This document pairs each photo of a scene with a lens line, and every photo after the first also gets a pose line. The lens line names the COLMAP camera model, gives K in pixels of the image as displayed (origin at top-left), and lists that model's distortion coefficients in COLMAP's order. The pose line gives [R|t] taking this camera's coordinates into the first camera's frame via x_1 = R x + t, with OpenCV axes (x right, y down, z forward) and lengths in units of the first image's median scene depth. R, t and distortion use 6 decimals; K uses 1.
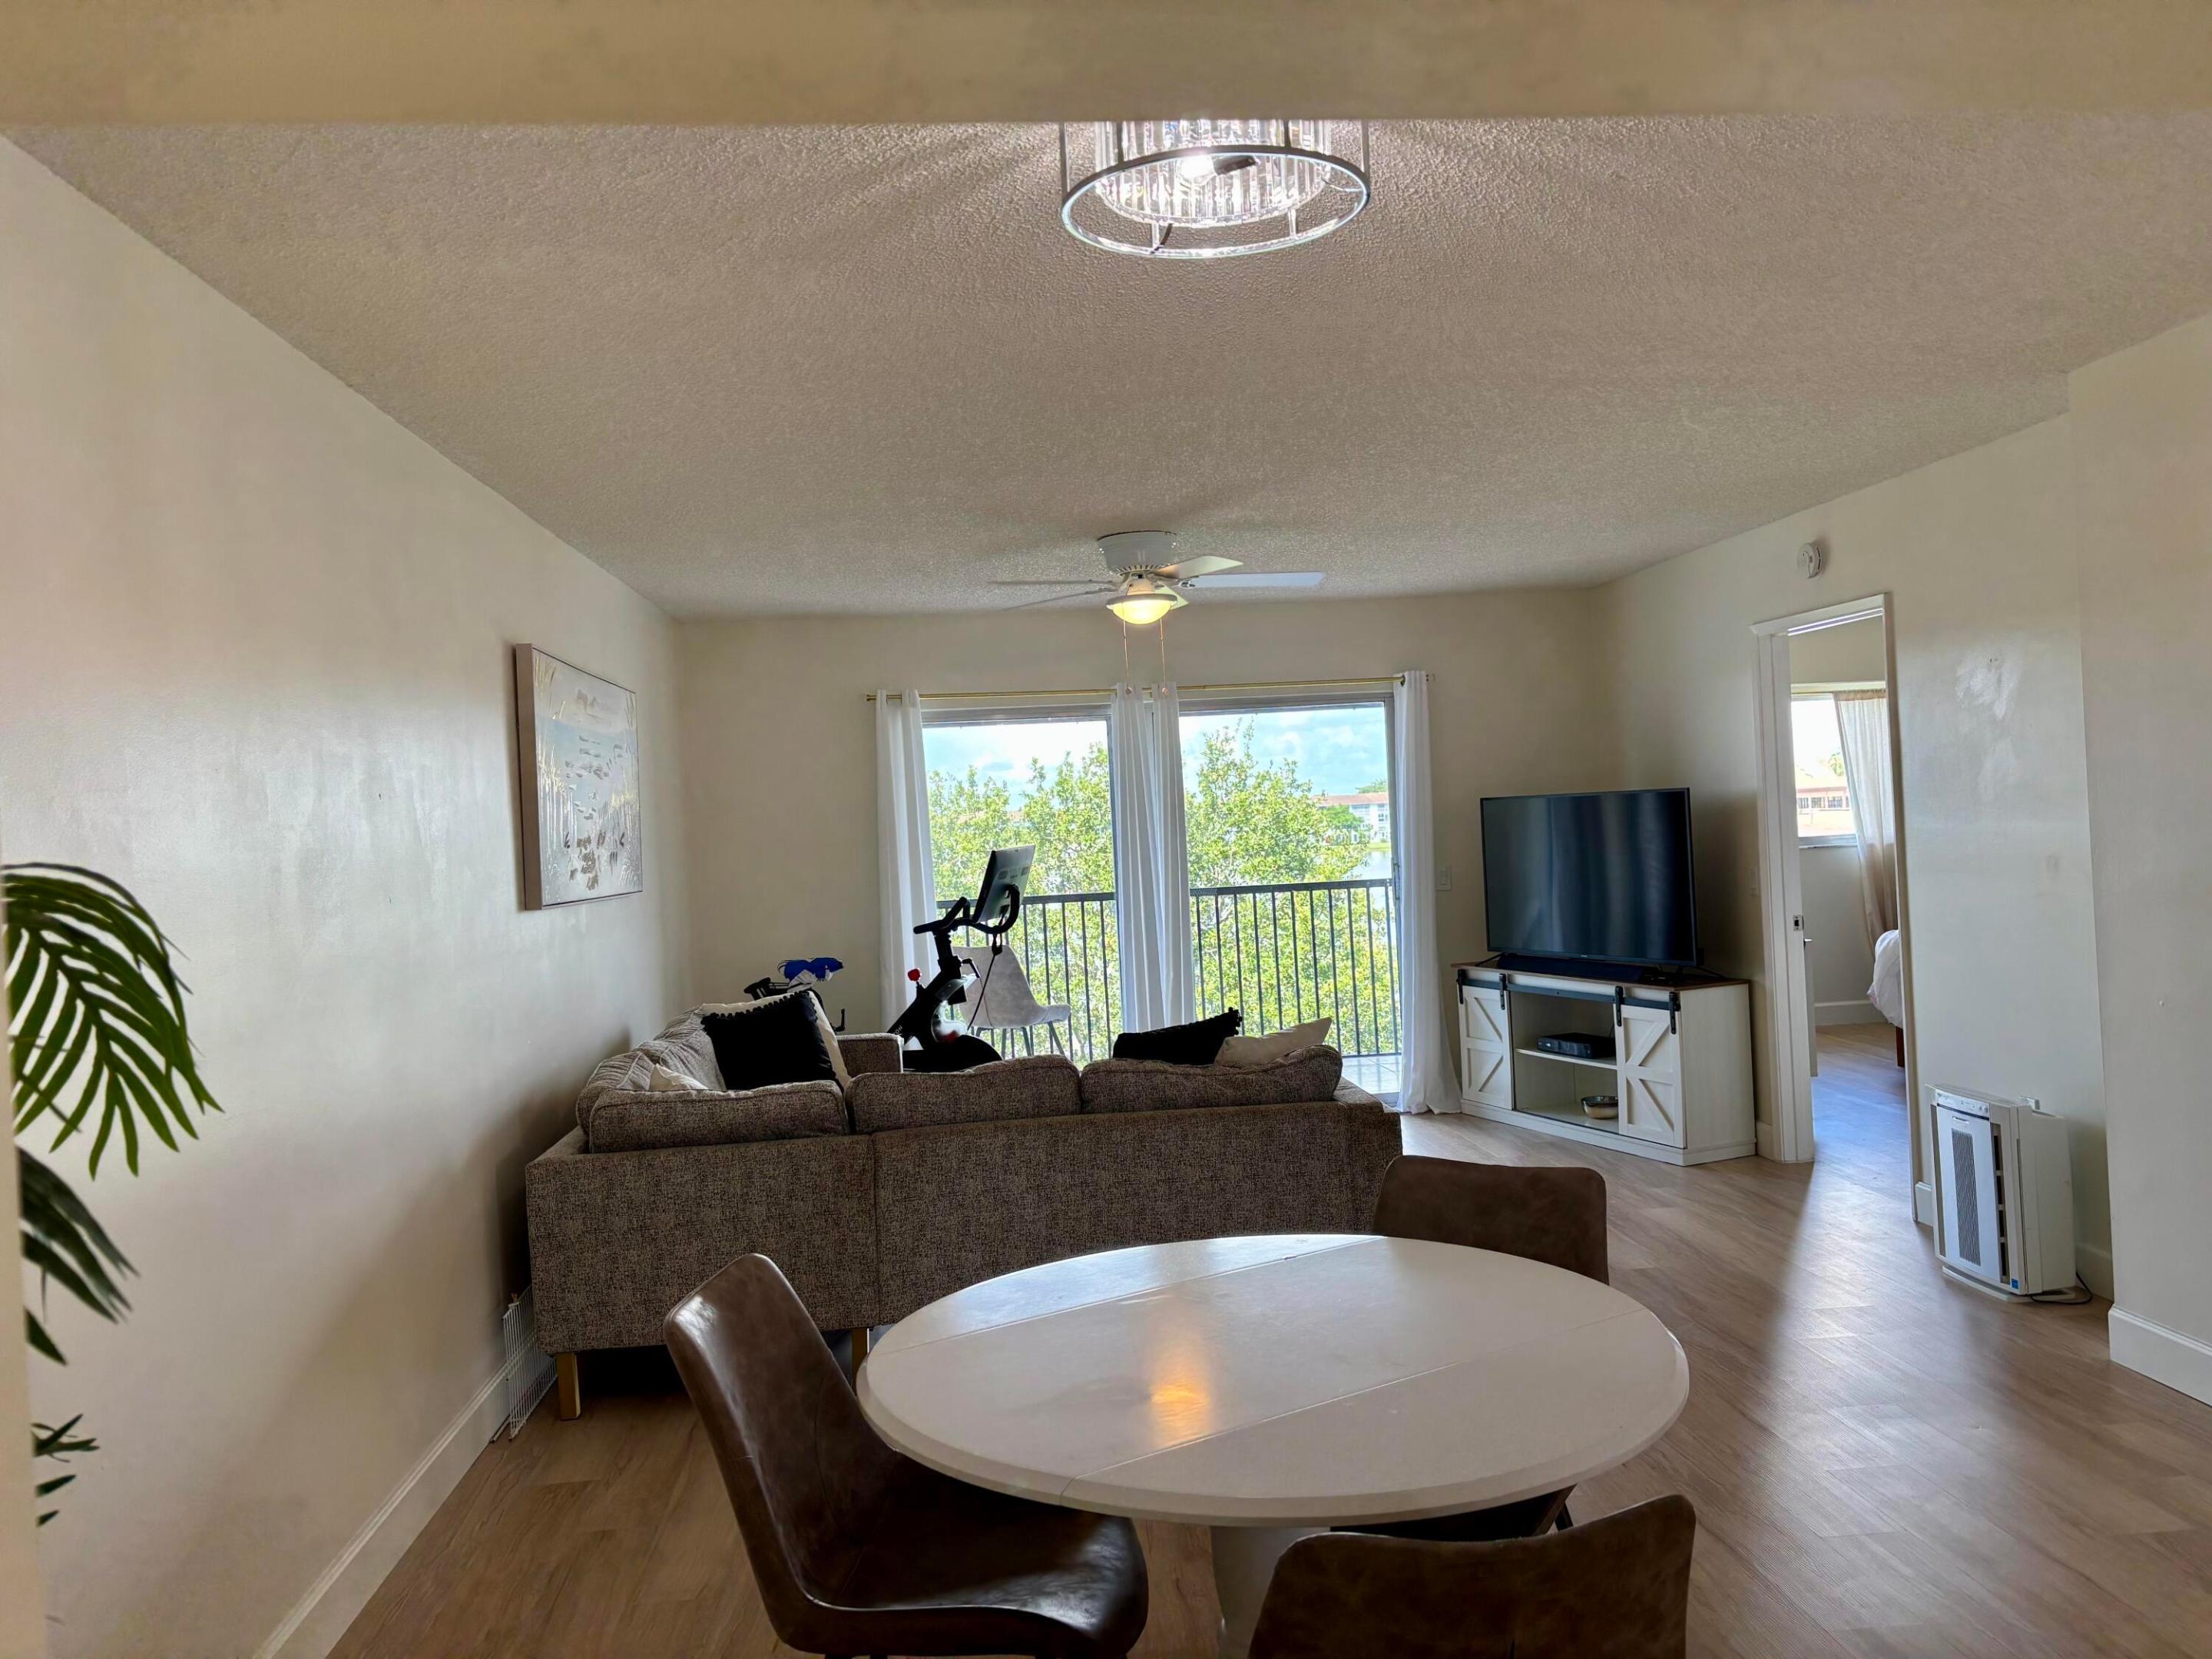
lens RADIAL K [[1655.6, 0, 1098.3], [0, 1655.6, 823.3], [0, 0, 1]] dist [0.042628, -0.040606]
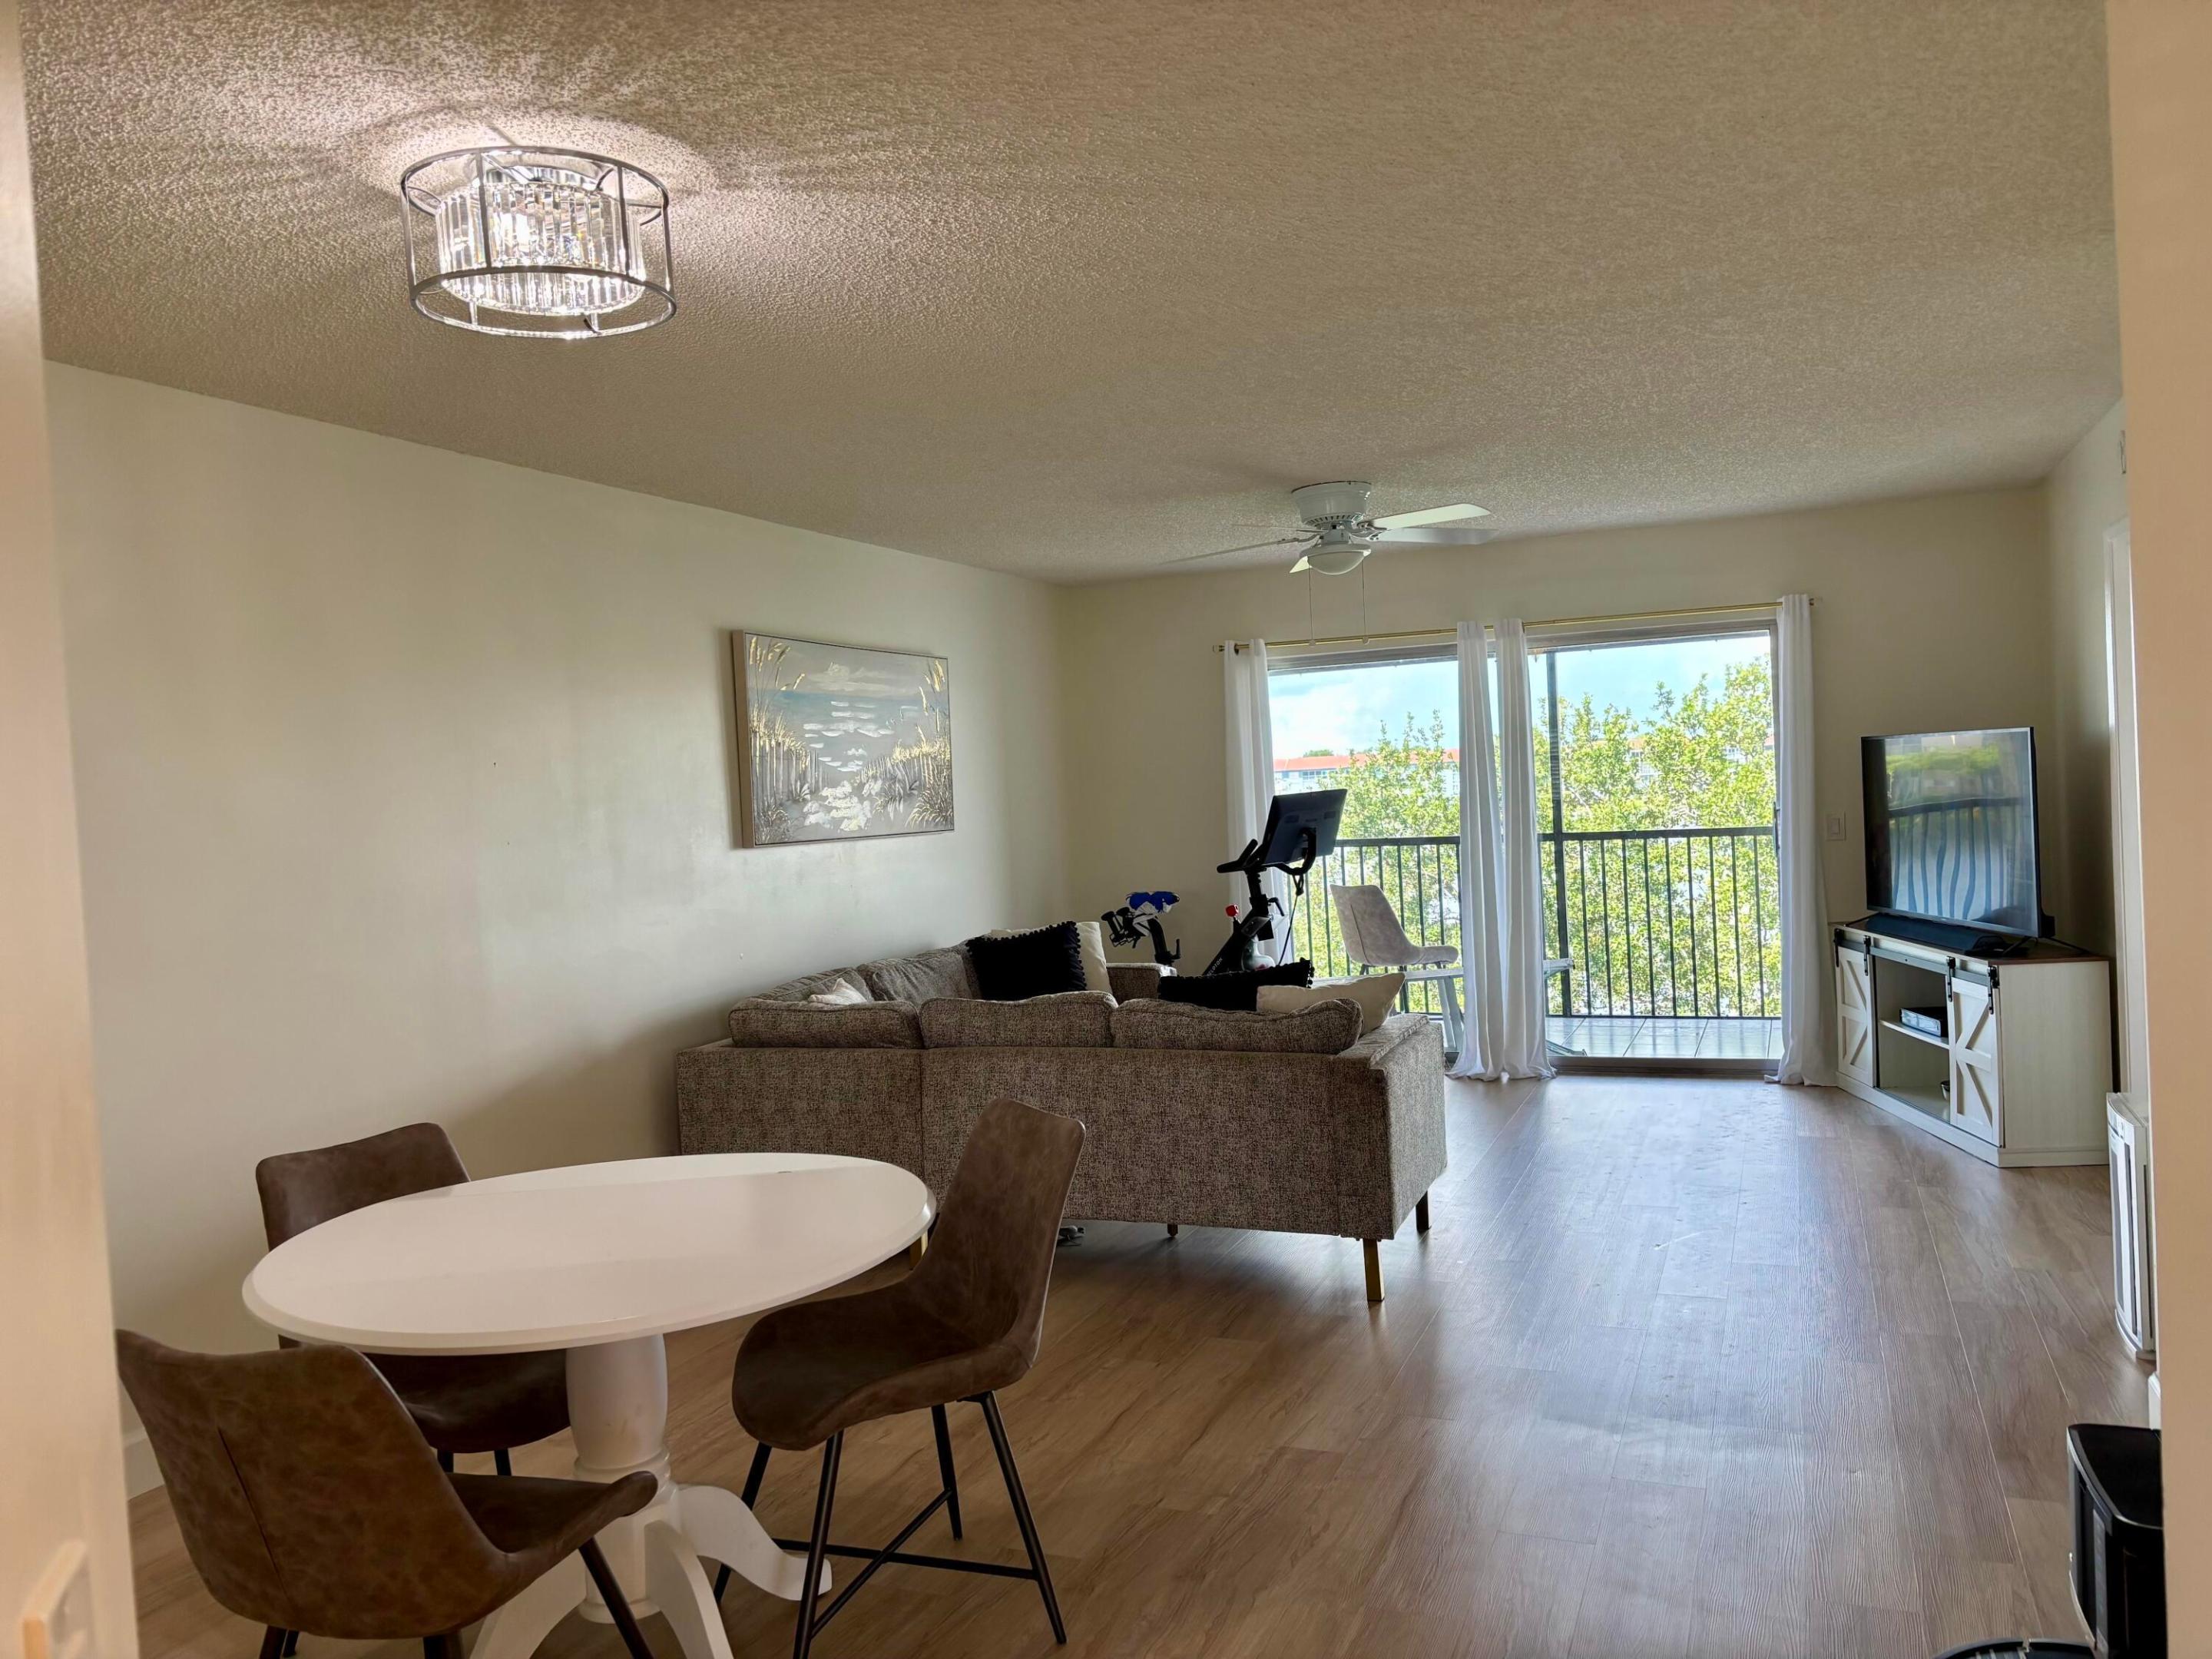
lens RADIAL K [[1655.6, 0, 1098.8], [0, 1655.6, 843.8], [0, 0, 1]] dist [0.042628, -0.040606]
pose [[0.887023, 0.020731, -0.461260, 0.305355], [0.006817, 0.998295, 0.057977, -0.013578], [0.461675, -0.054571, 0.885369, 0.024466]]
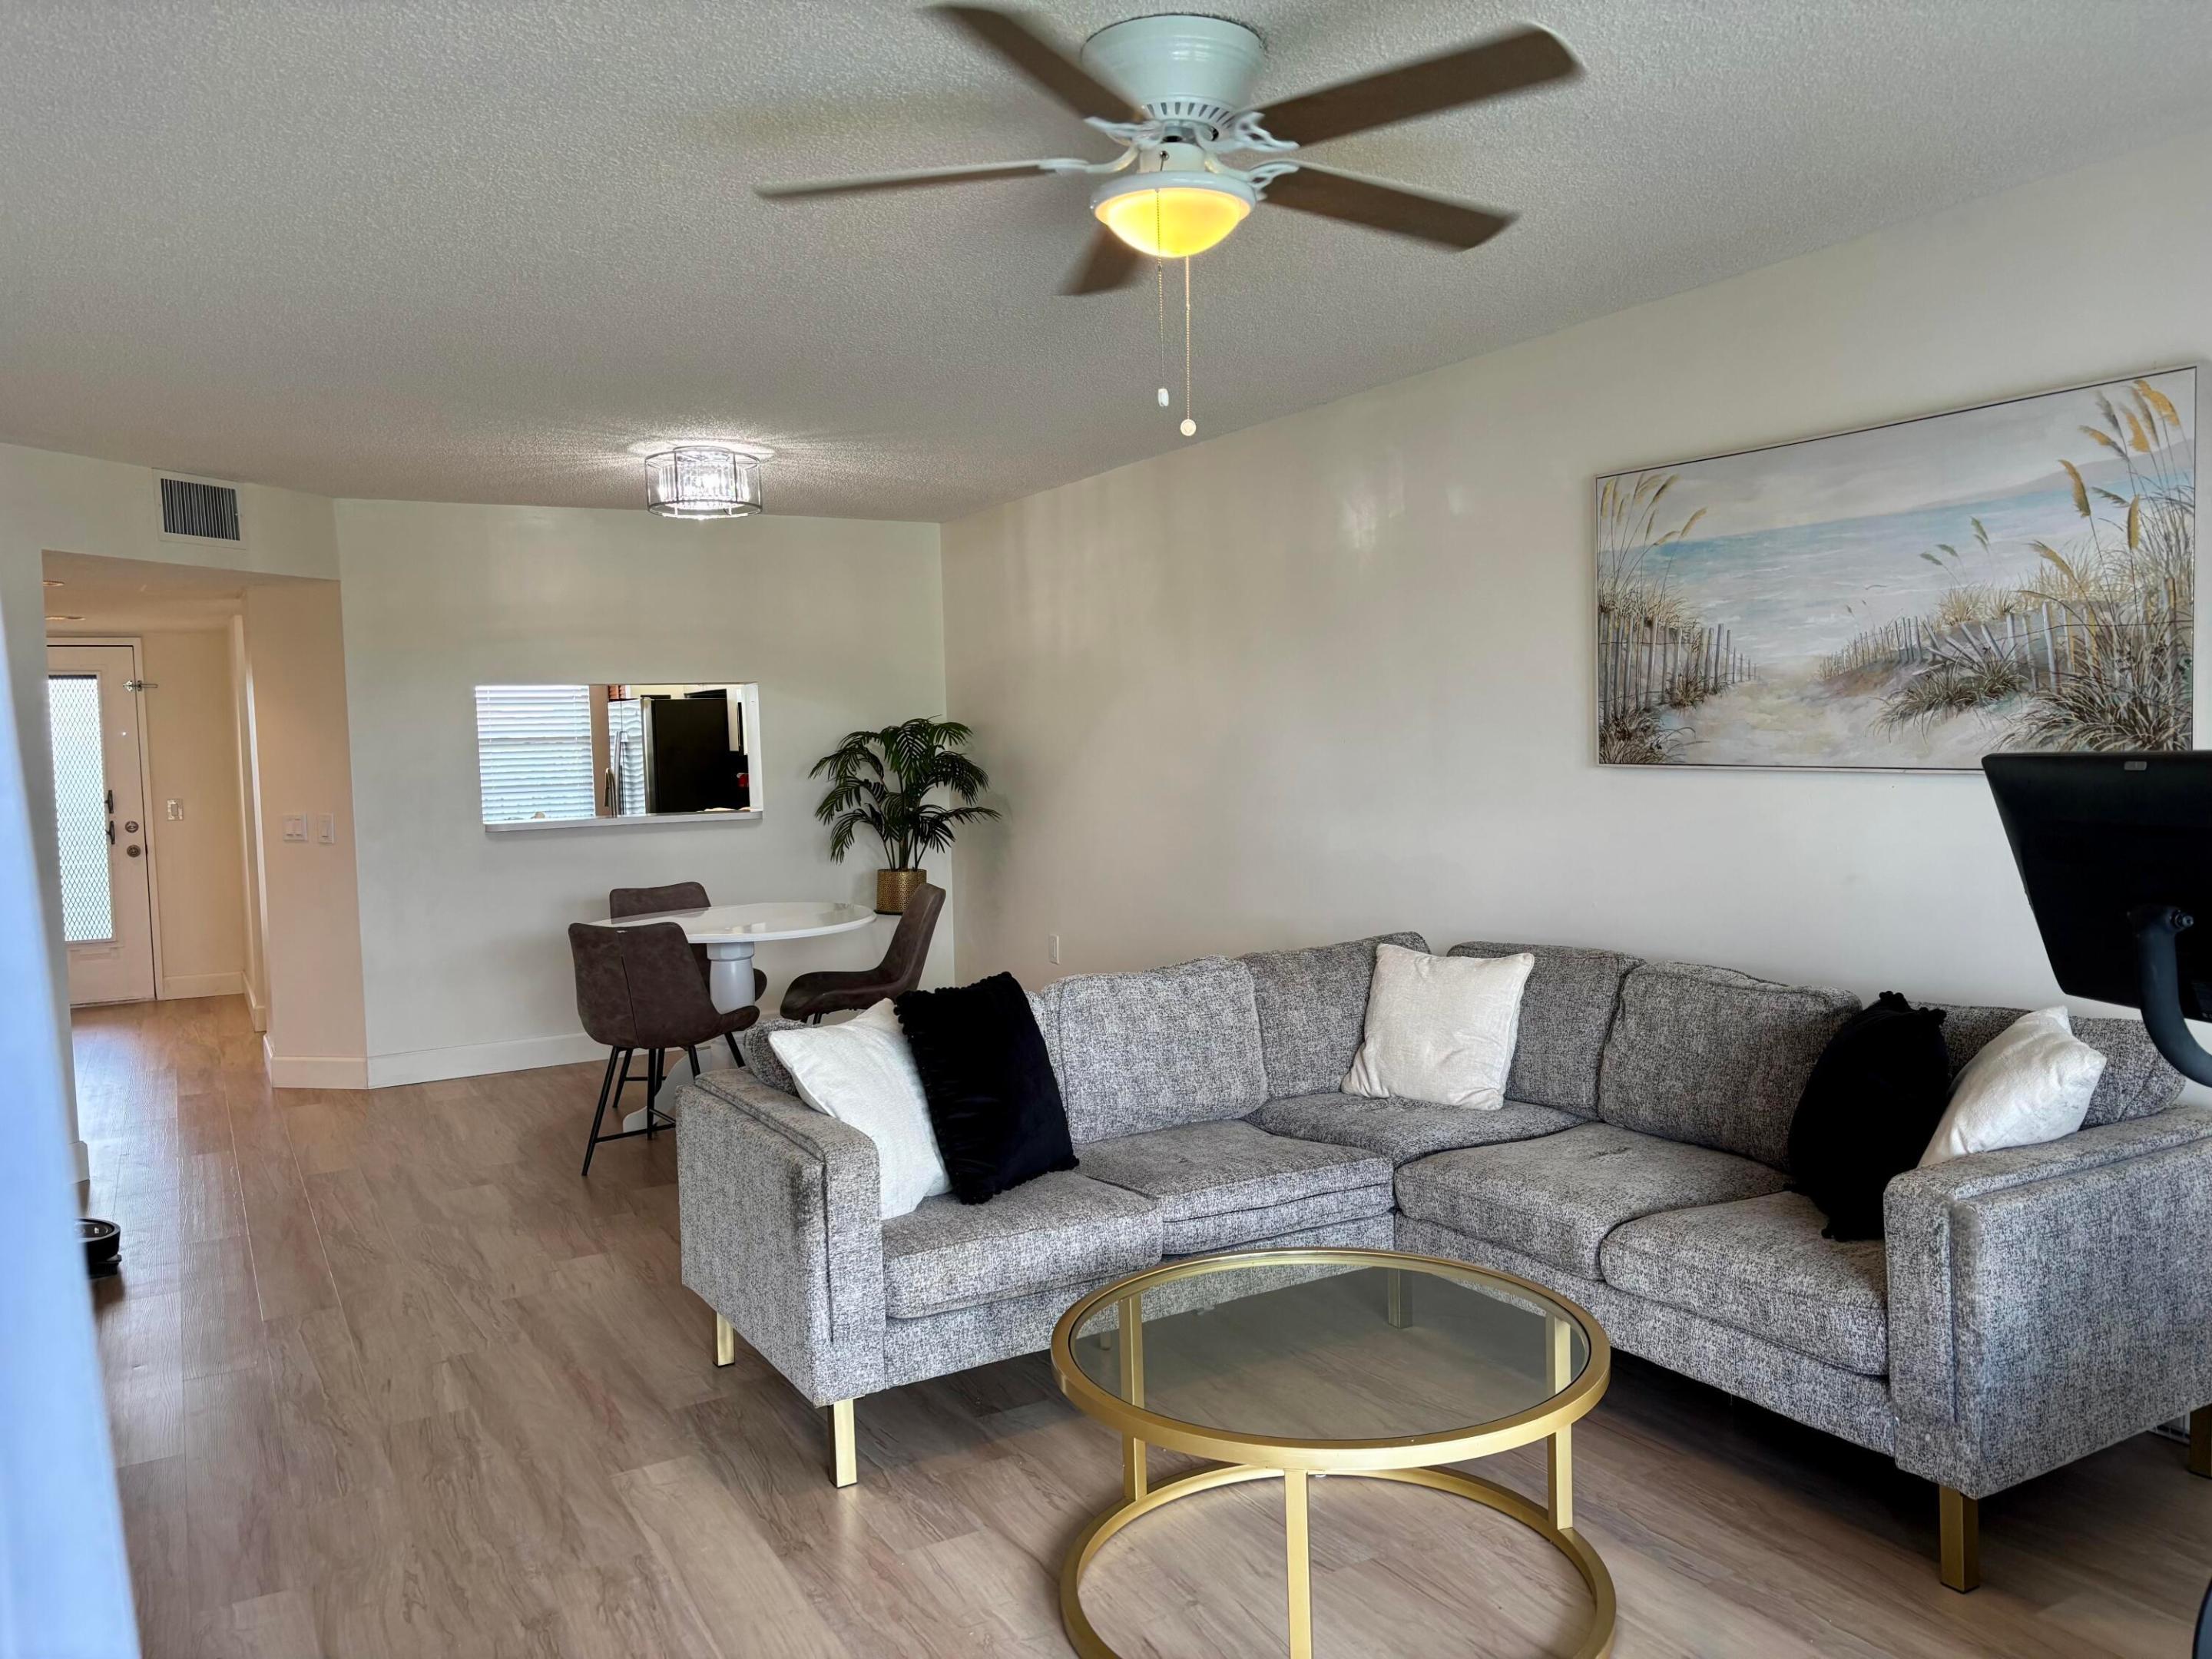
lens RADIAL K [[1655.6, 0, 1111.2], [0, 1655.6, 826.1], [0, 0, 1]] dist [0.042628, -0.040606]
pose [[-0.904667, 0.093162, -0.415811, 0.203426], [0.068105, 0.994876, 0.074725, -0.002016], [0.420641, 0.039283, -0.906376, 1.141454]]
